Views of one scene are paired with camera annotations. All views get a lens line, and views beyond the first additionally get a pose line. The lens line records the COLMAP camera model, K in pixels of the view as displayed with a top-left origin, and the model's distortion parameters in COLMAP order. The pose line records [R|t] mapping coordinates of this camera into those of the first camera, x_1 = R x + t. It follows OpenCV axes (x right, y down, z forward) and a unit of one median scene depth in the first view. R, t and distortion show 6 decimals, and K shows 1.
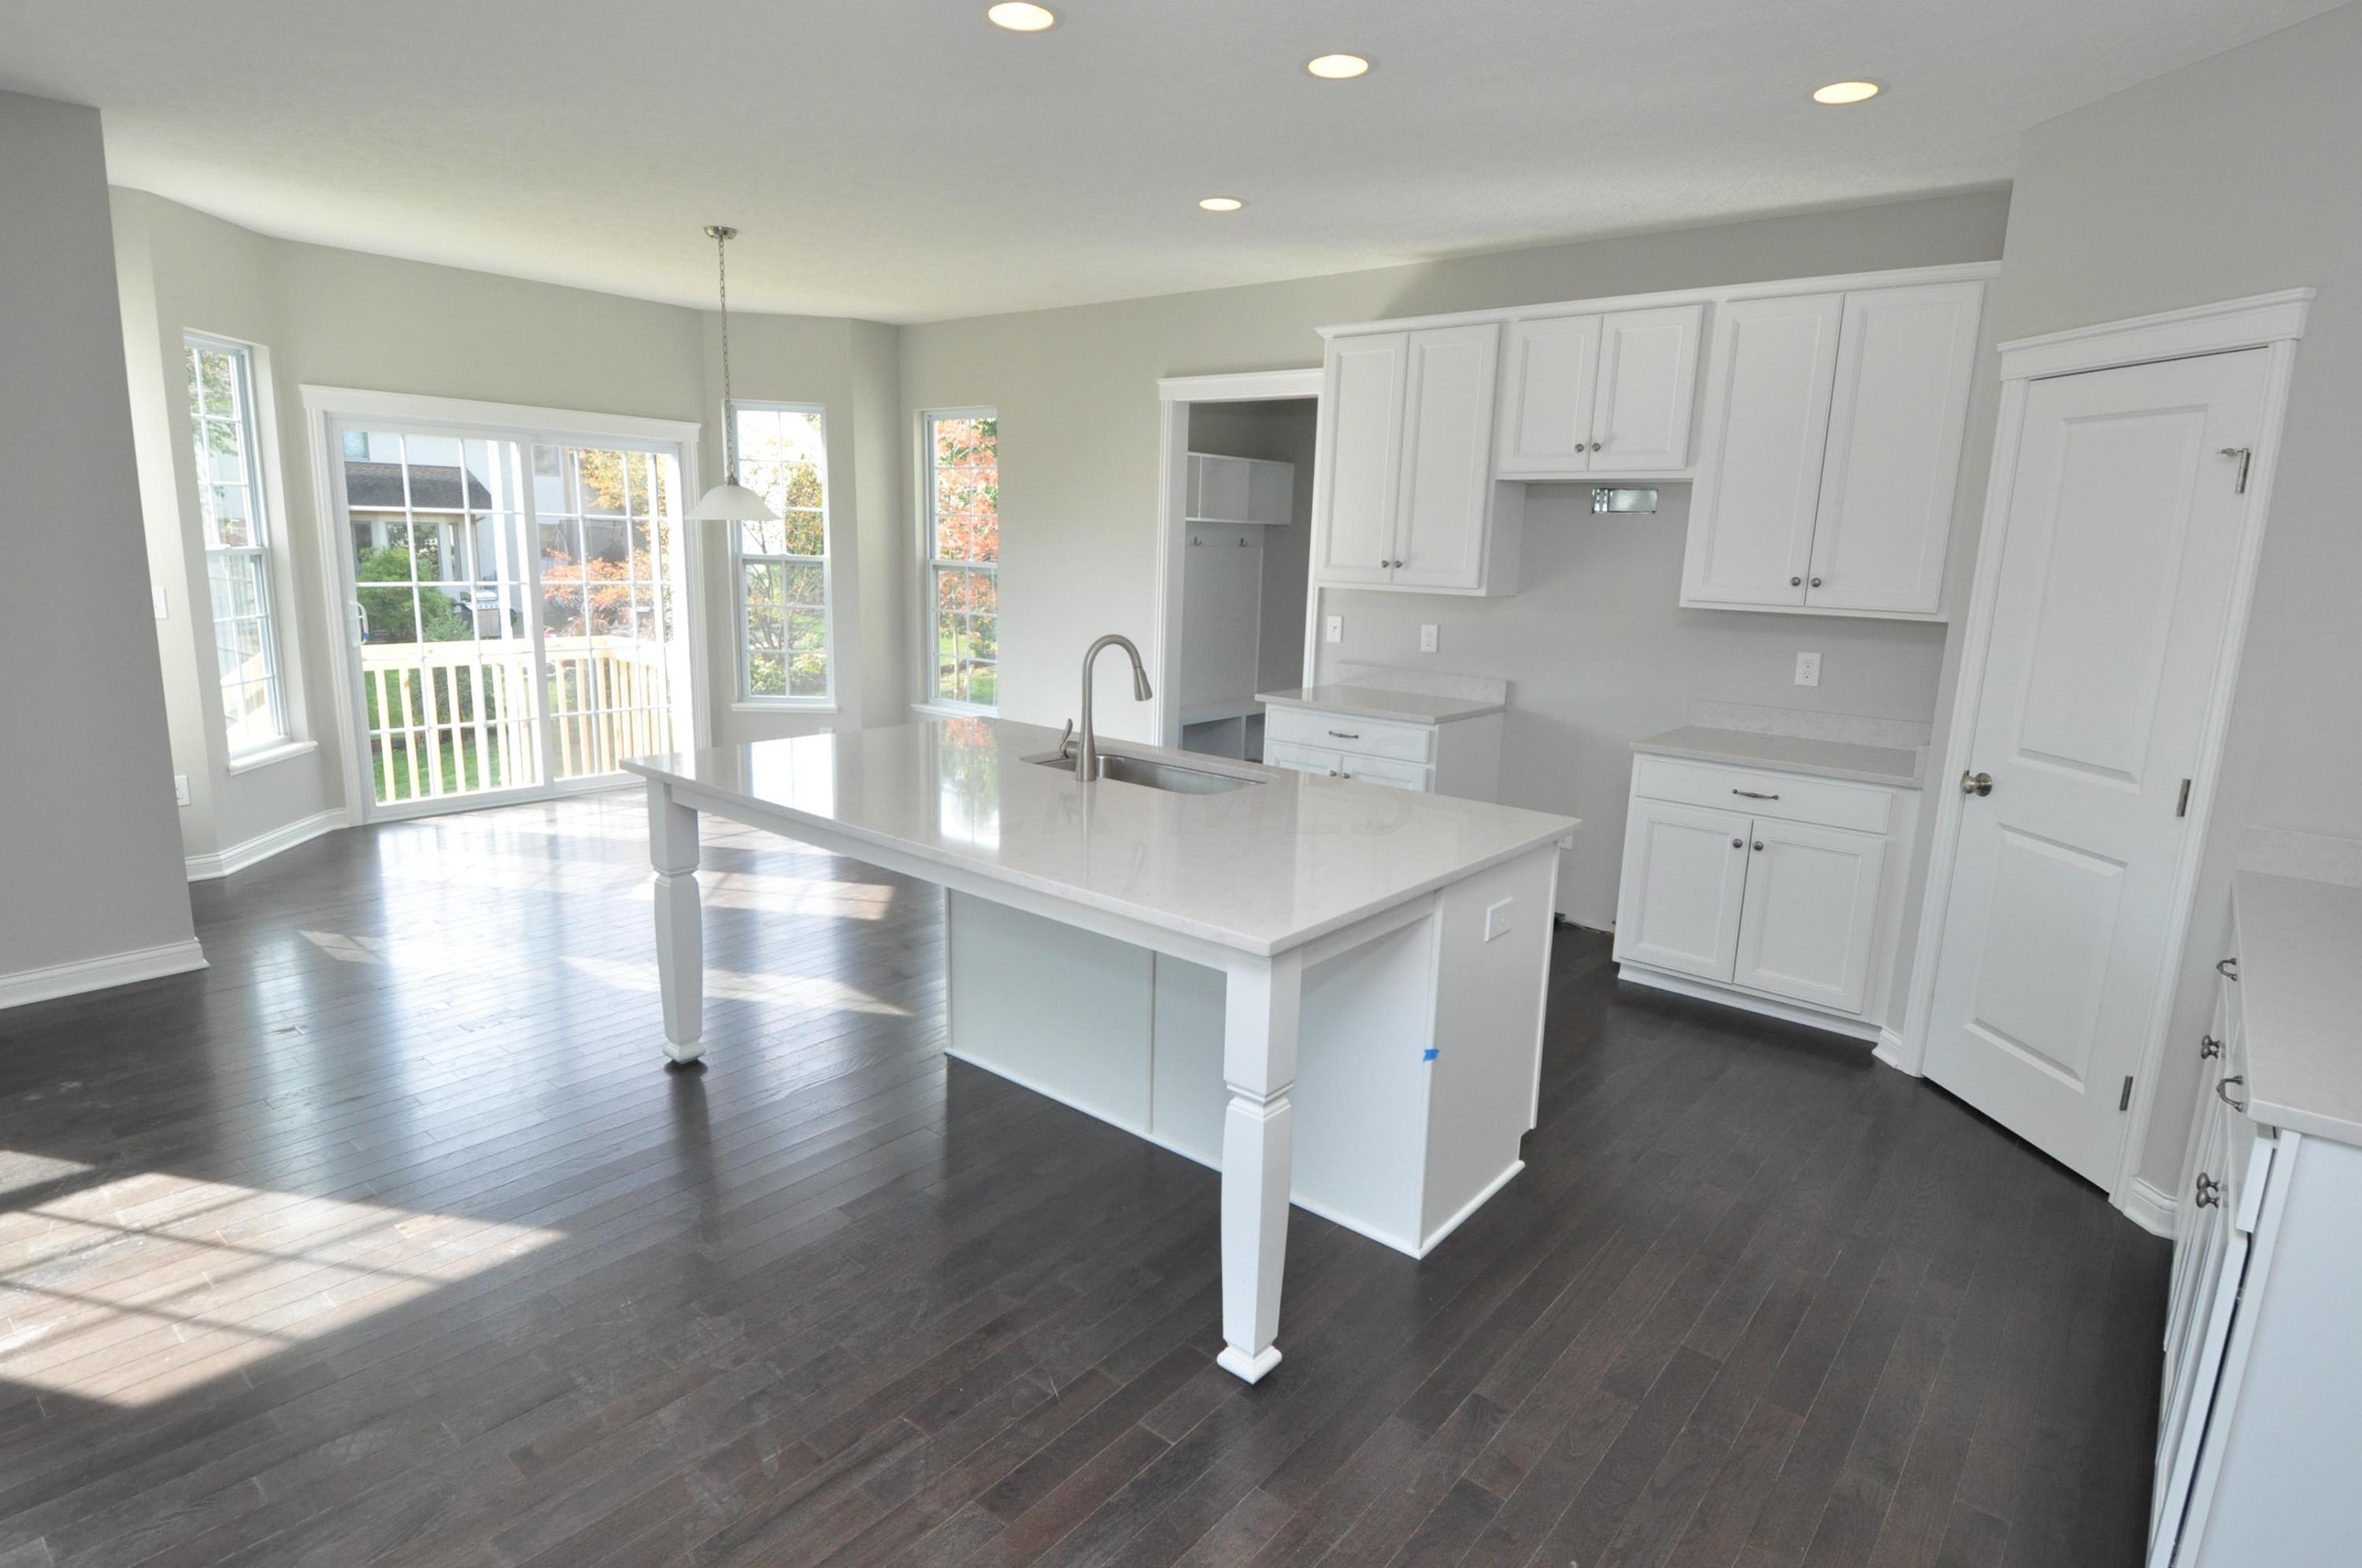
lens RADIAL K [[1226.3, 0, 1187.7], [0, 1226.3, 781.9], [0, 0, 1]] dist [0.041880, -0.044942]
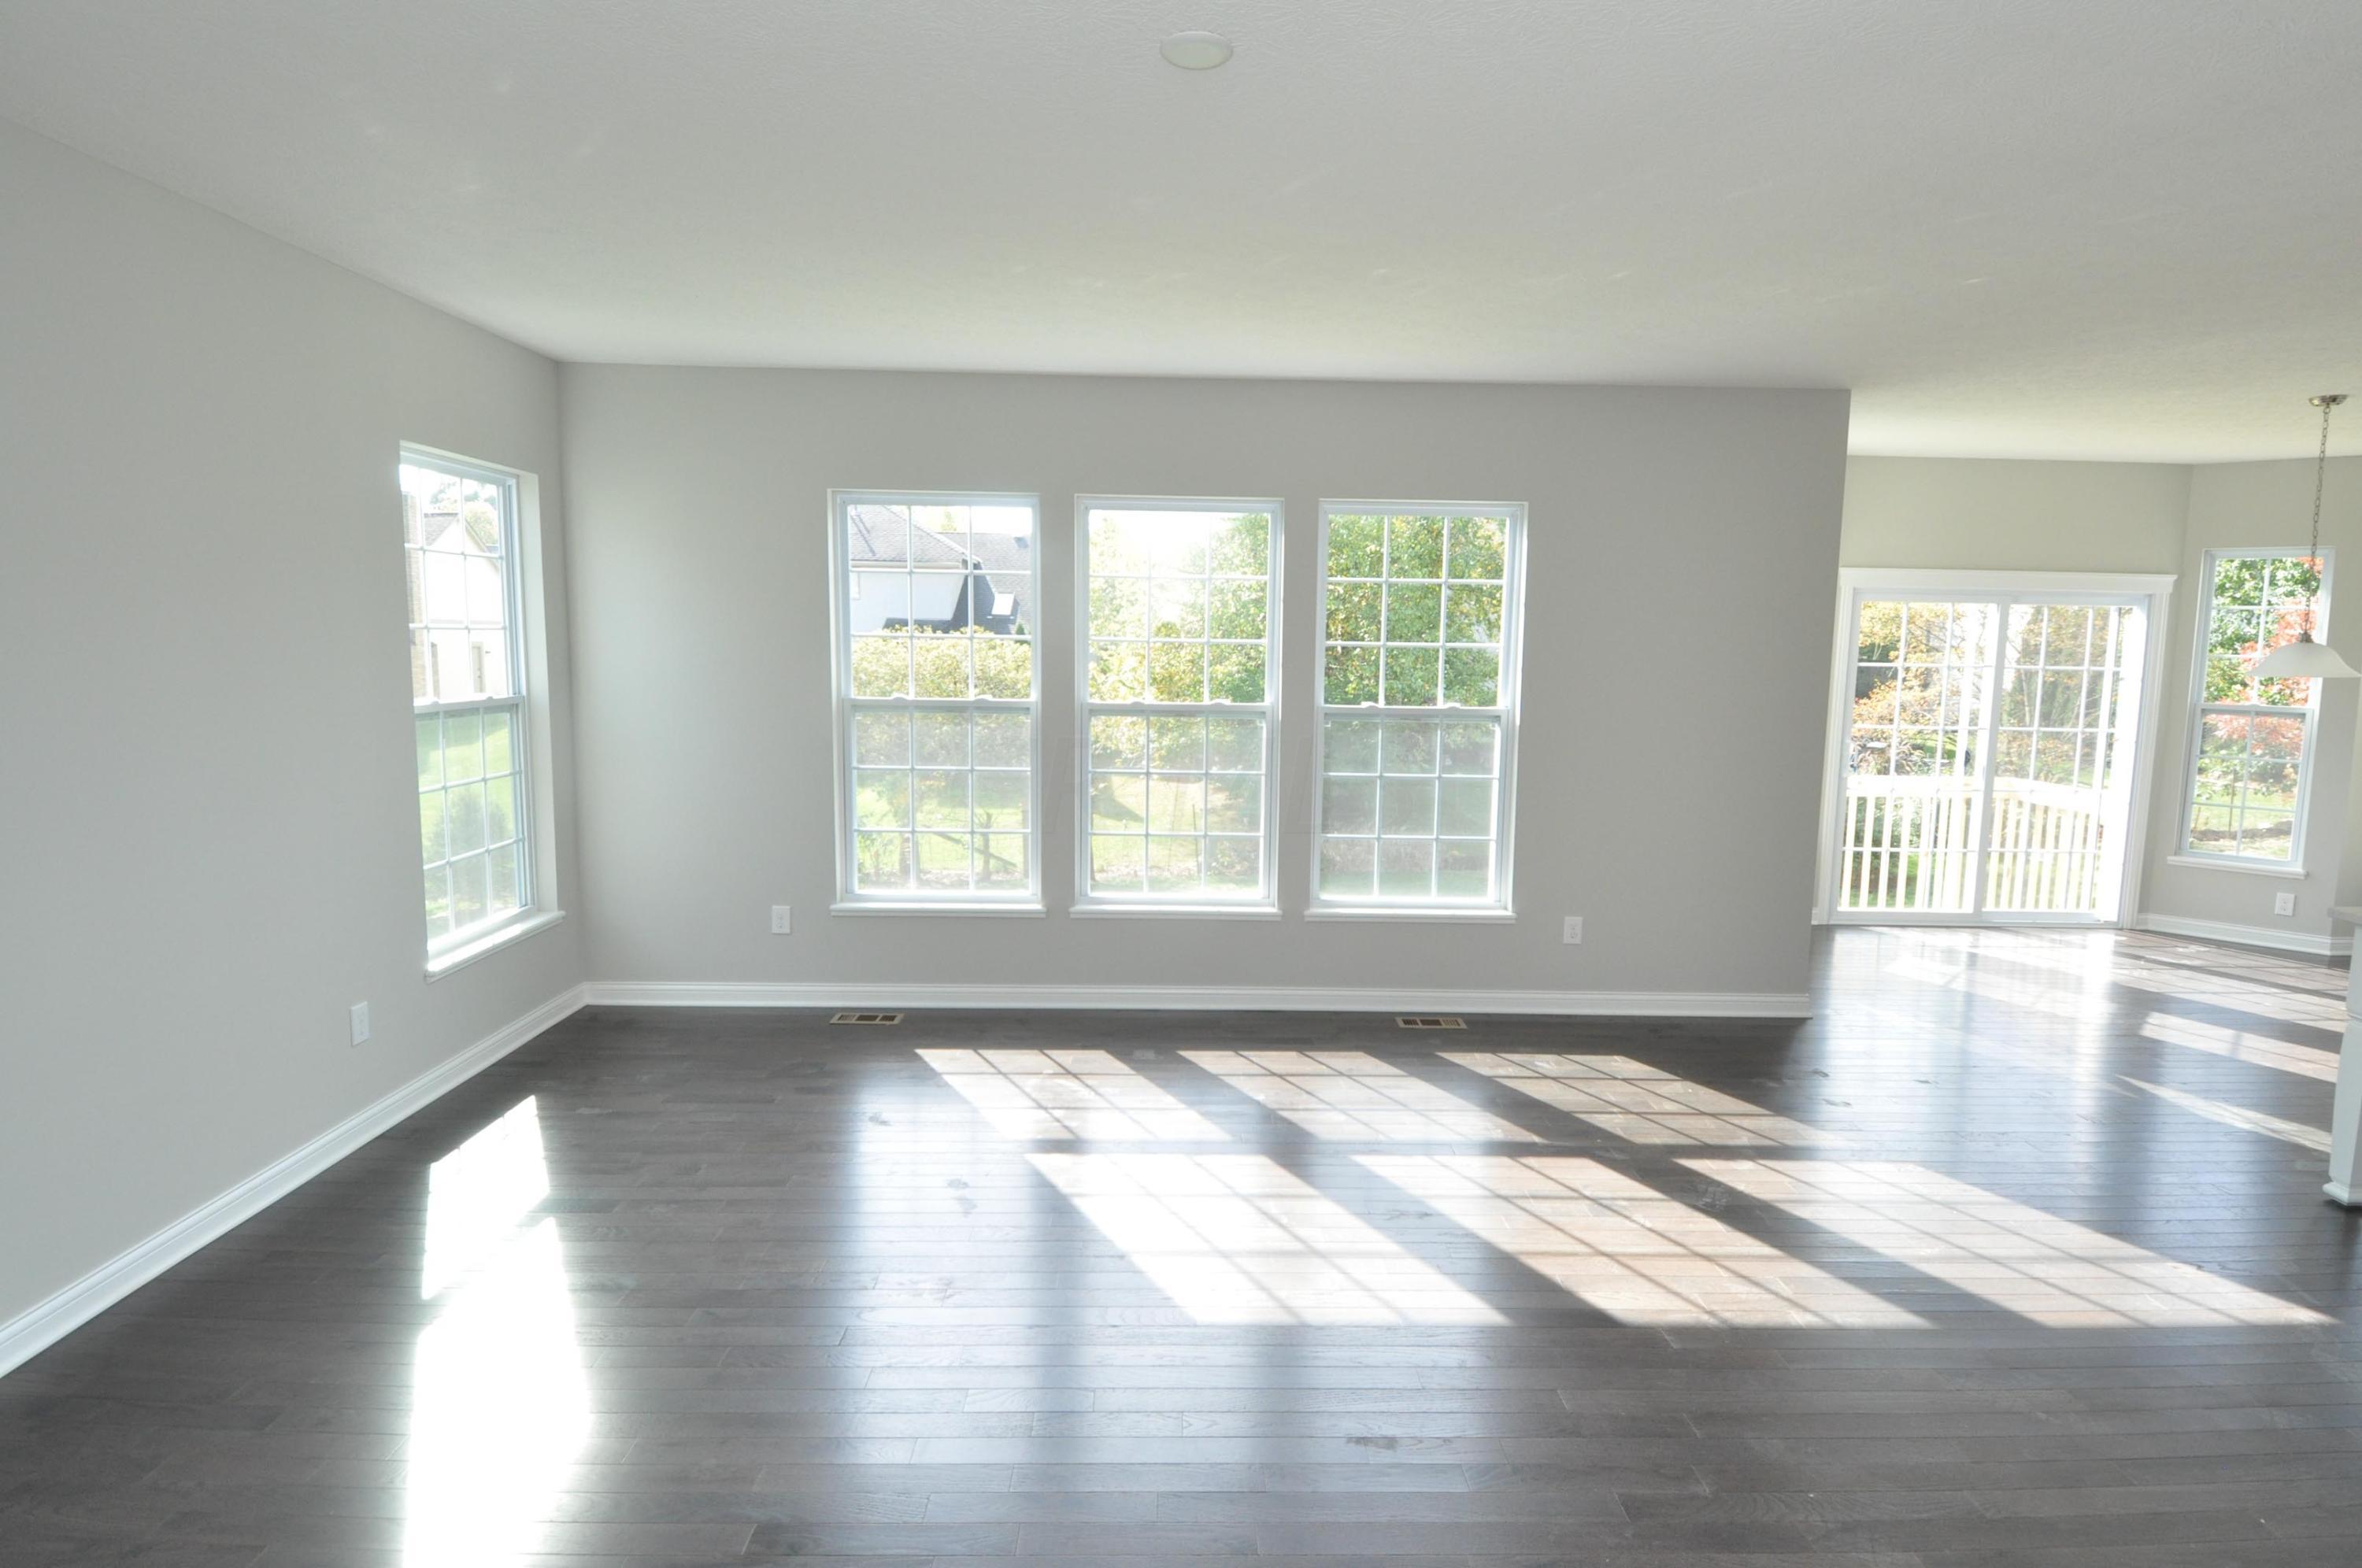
lens RADIAL K [[1226.3, 0, 1192.5], [0, 1226.3, 780.6], [0, 0, 1]] dist [0.041880, -0.044942]
pose [[0.648734, 0.066389, -0.758114, -0.199193], [-0.145622, 0.988609, -0.038038, 0.038482], [0.746952, 0.135074, 0.651012, -0.307594]]
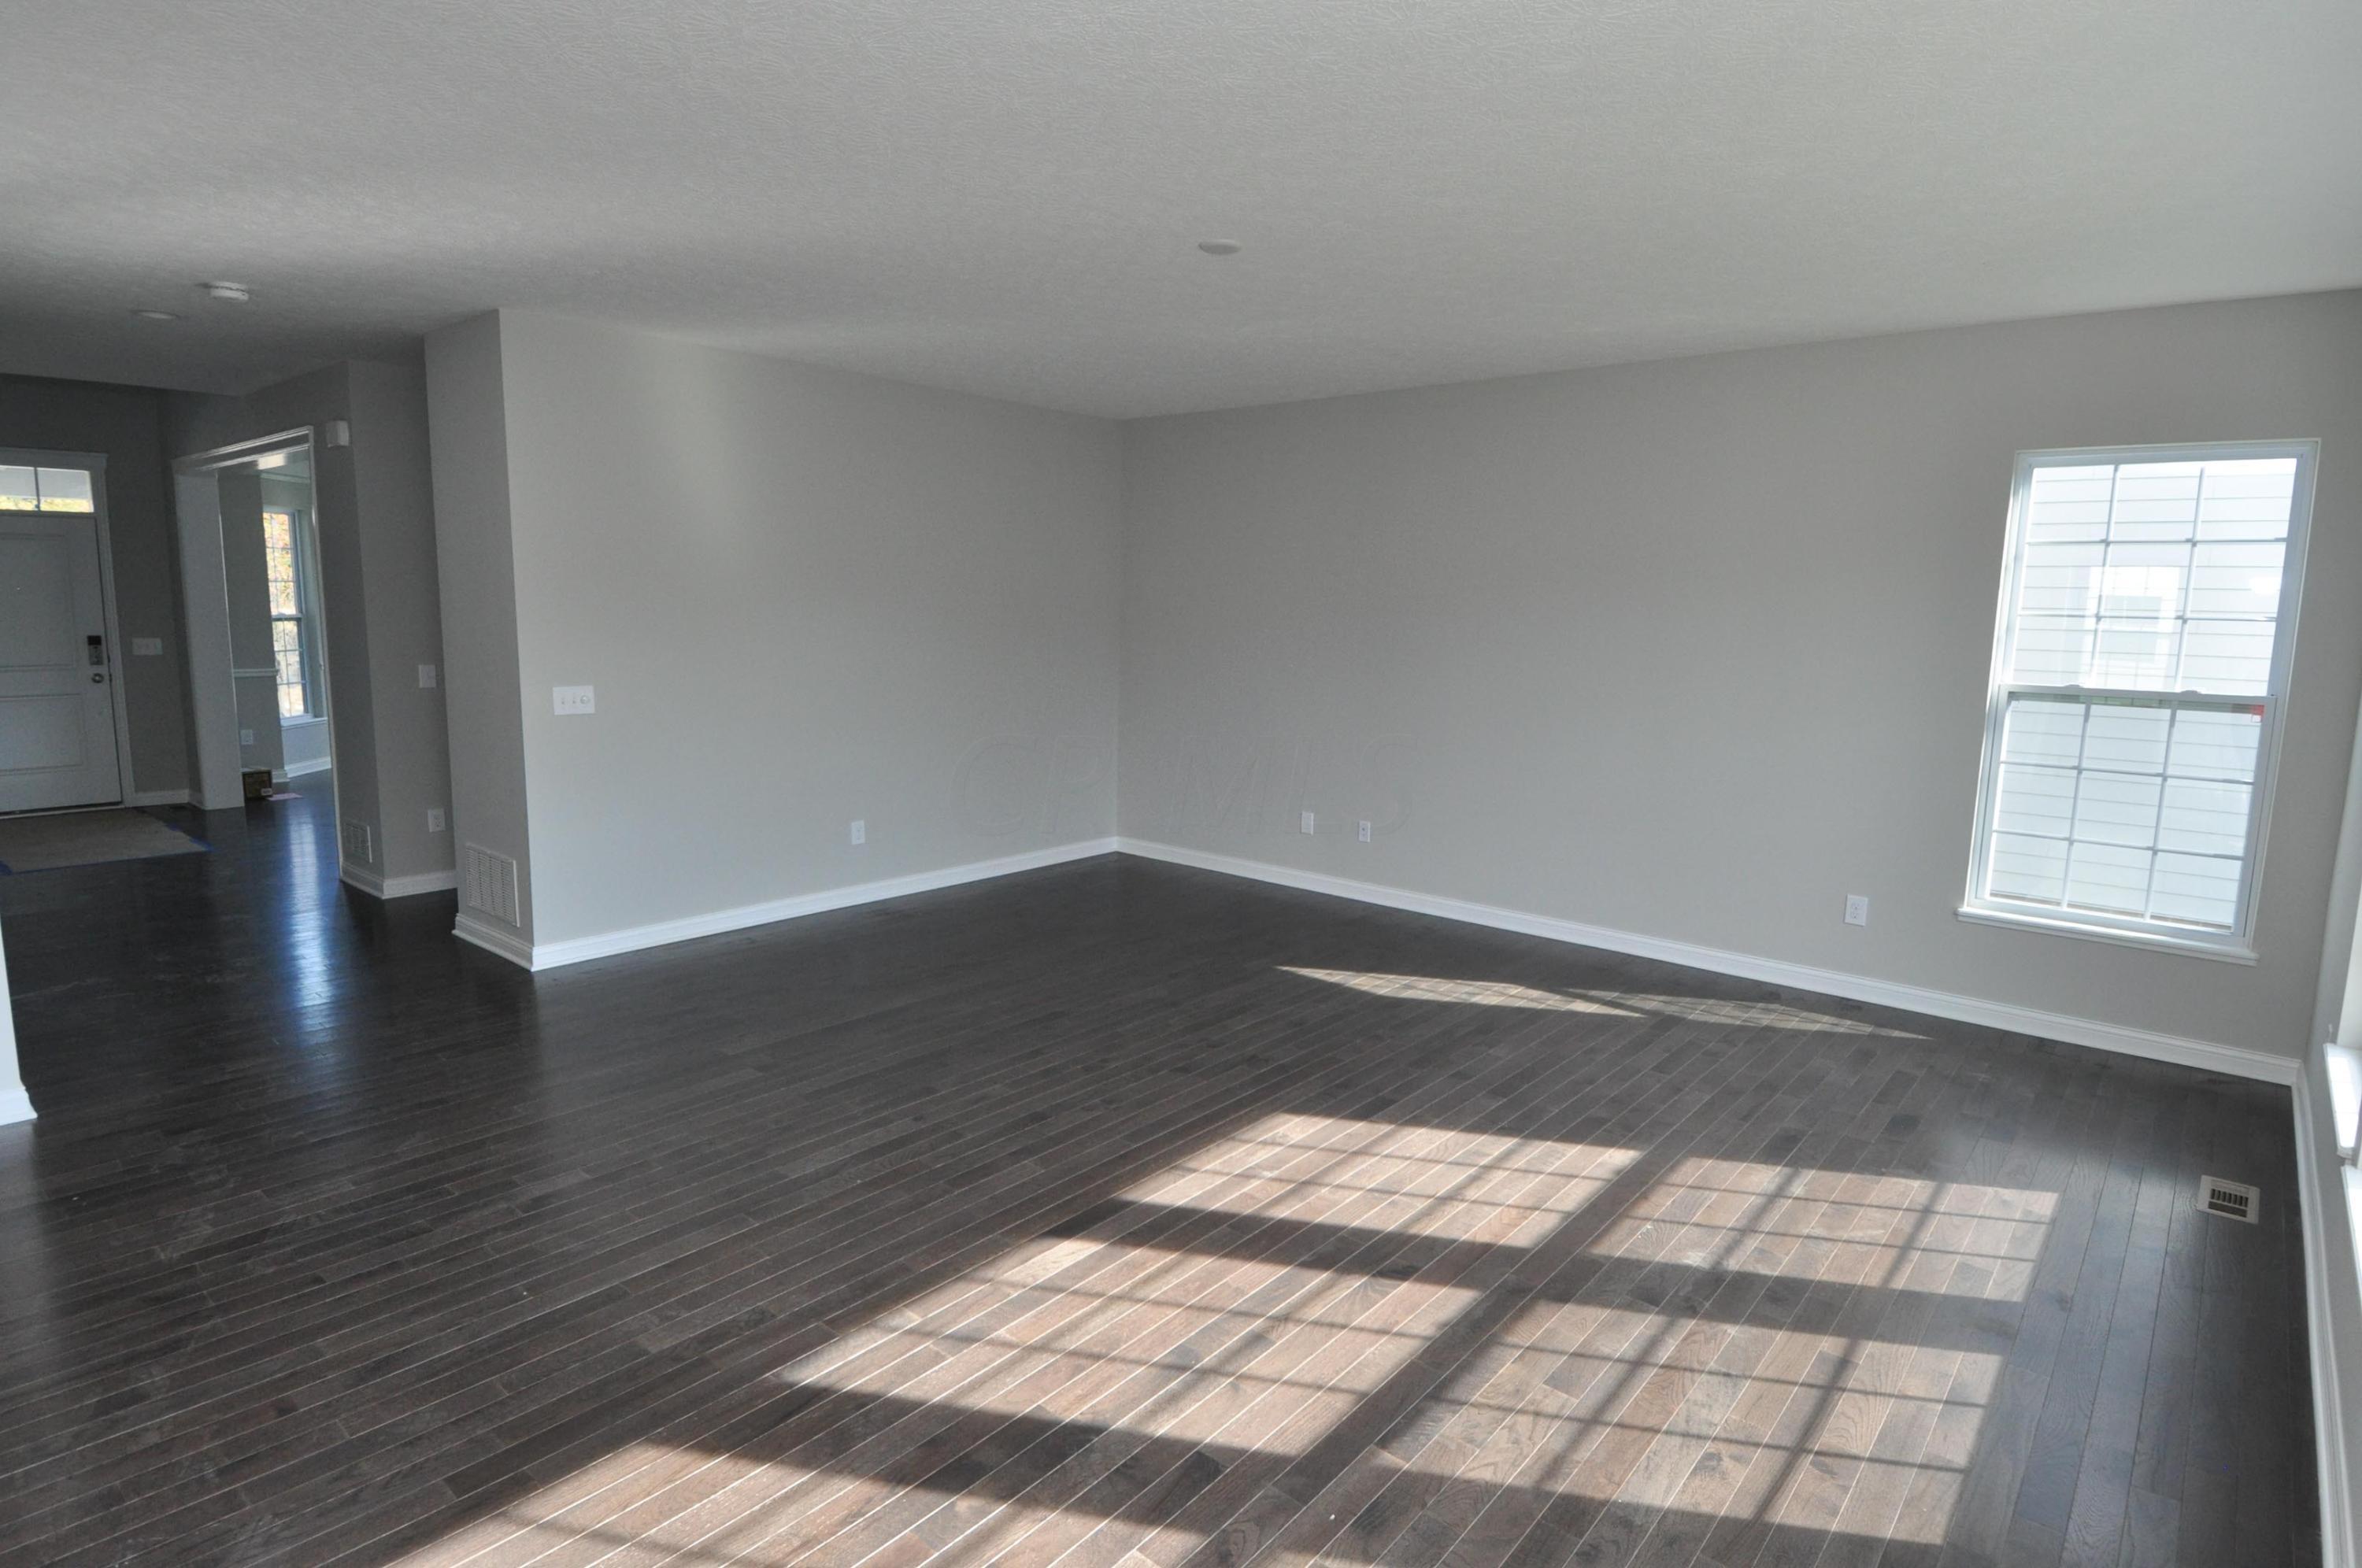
lens RADIAL K [[1226.3, 0, 1190.7], [0, 1226.3, 781.1], [0, 0, 1]] dist [0.041880, -0.044942]
pose [[-0.998628, -0.051635, 0.008661, -0.560754], [-0.045673, 0.940014, 0.338063, -0.186765], [-0.025598, 0.337204, -0.941083, 0.765771]]
